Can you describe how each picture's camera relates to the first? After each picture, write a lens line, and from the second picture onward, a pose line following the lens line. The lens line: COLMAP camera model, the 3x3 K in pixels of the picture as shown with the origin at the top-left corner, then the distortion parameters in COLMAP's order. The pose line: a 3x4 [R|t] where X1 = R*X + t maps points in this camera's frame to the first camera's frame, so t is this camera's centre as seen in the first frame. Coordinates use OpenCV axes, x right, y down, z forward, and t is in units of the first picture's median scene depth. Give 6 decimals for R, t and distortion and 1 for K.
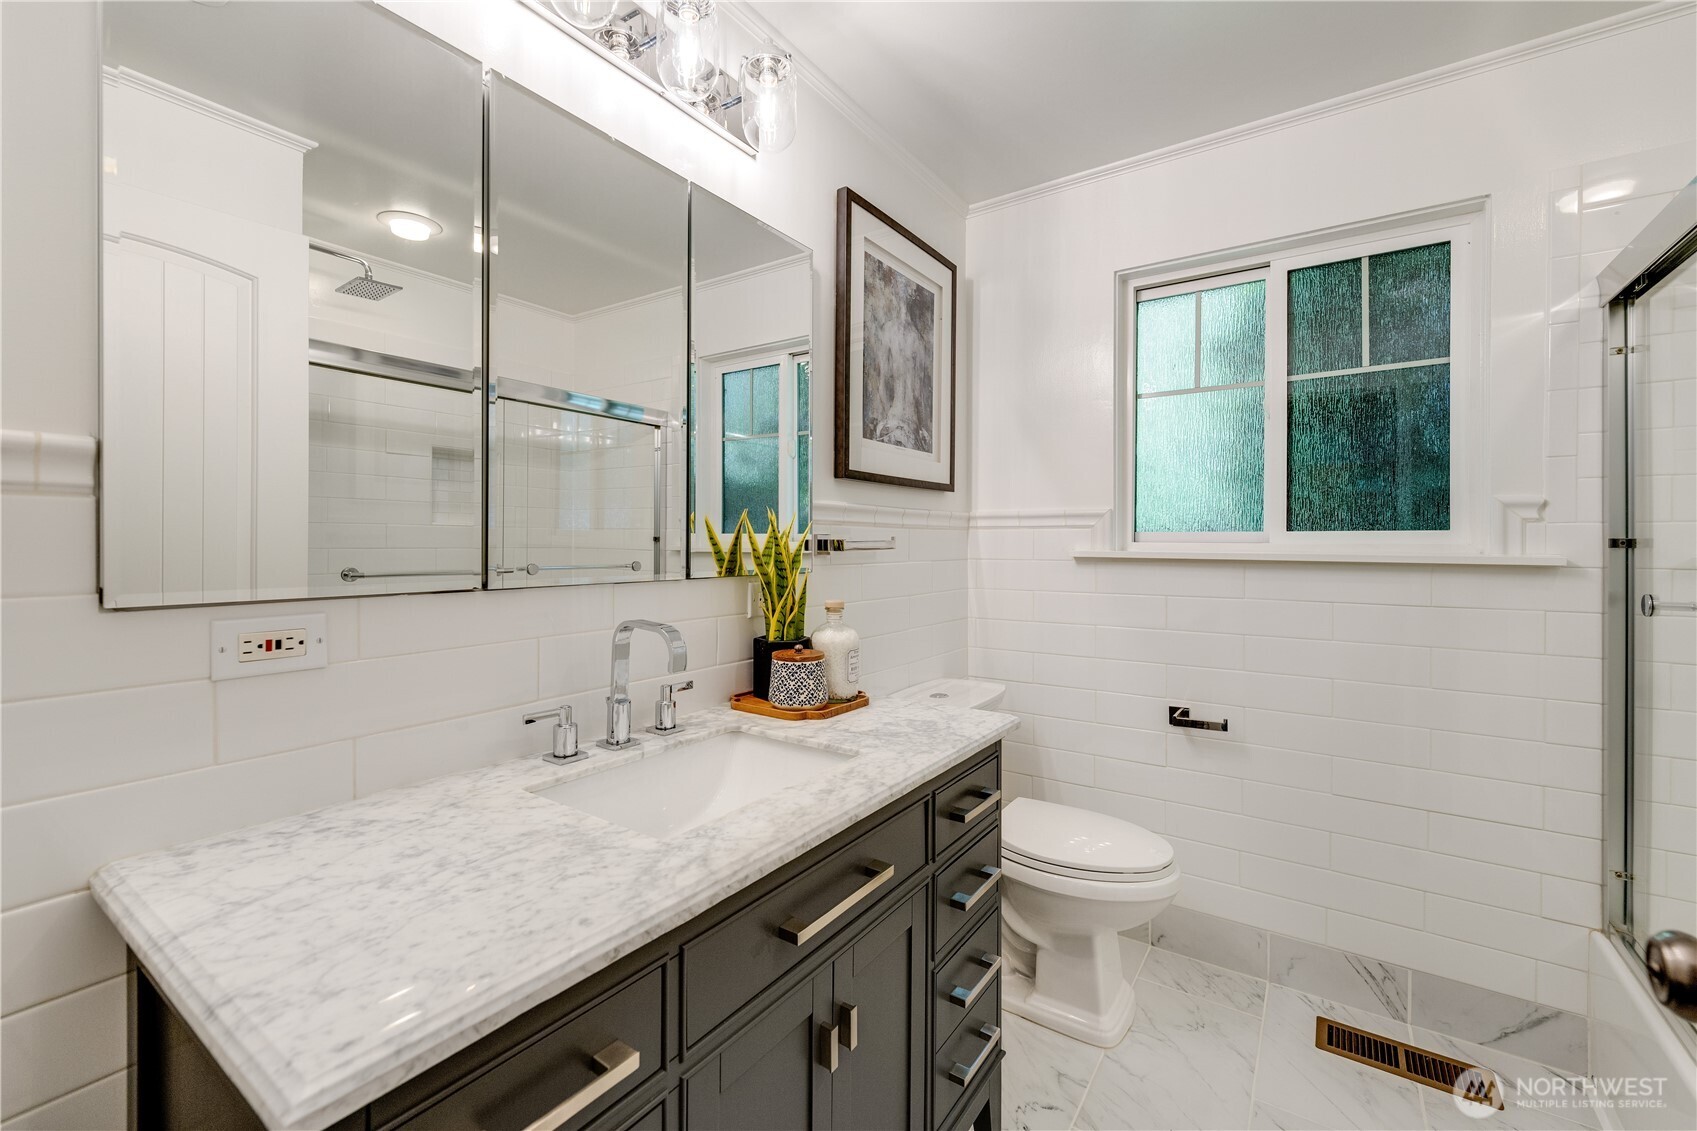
lens RADIAL K [[707.0, 0, 848.6], [0, 707.0, 525.7], [0, 0, 1]] dist [0.001186, -0.000012]
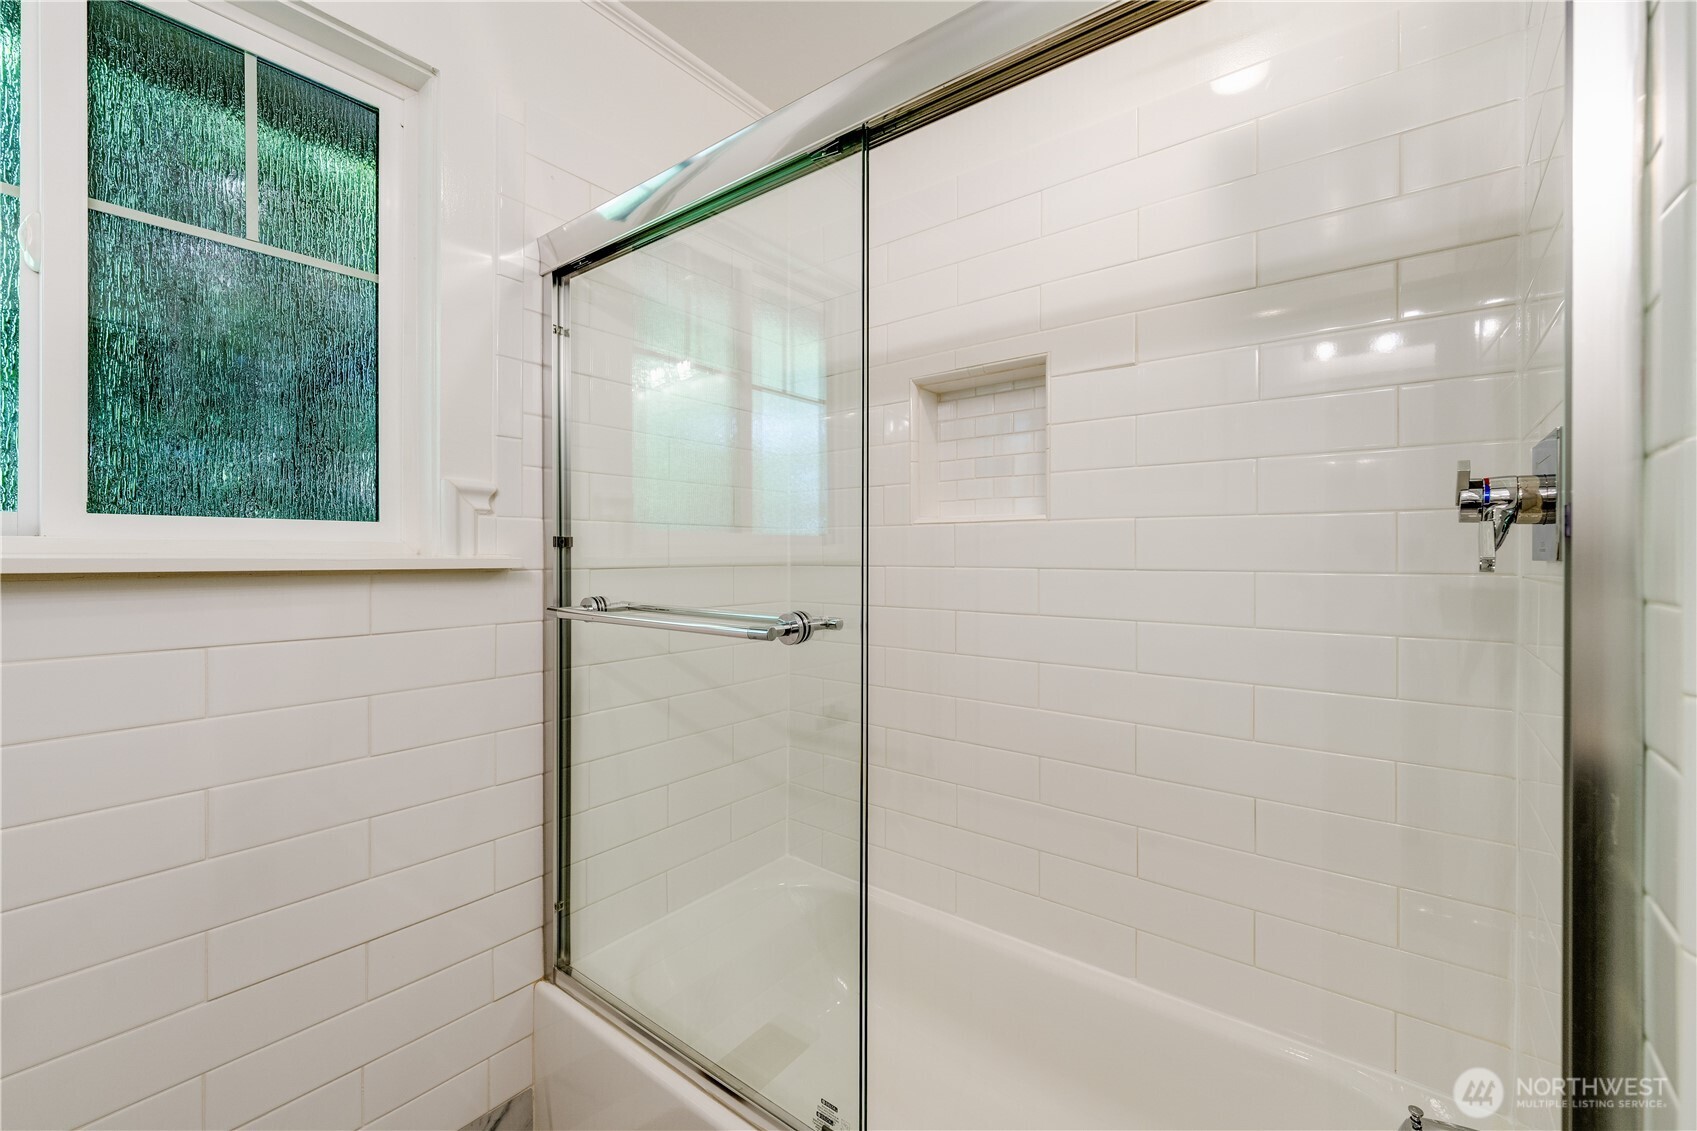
lens RADIAL K [[709.1, 0, 847.0], [0, 709.1, 567.8], [0, 0, 1]] dist [0.000760, 0.000003]
pose [[0.062358, -0.013571, 0.997962, 0.192411], [-0.022946, 0.999624, 0.015028, 0.033698], [-0.997790, -0.023836, 0.062023, 0.540590]]
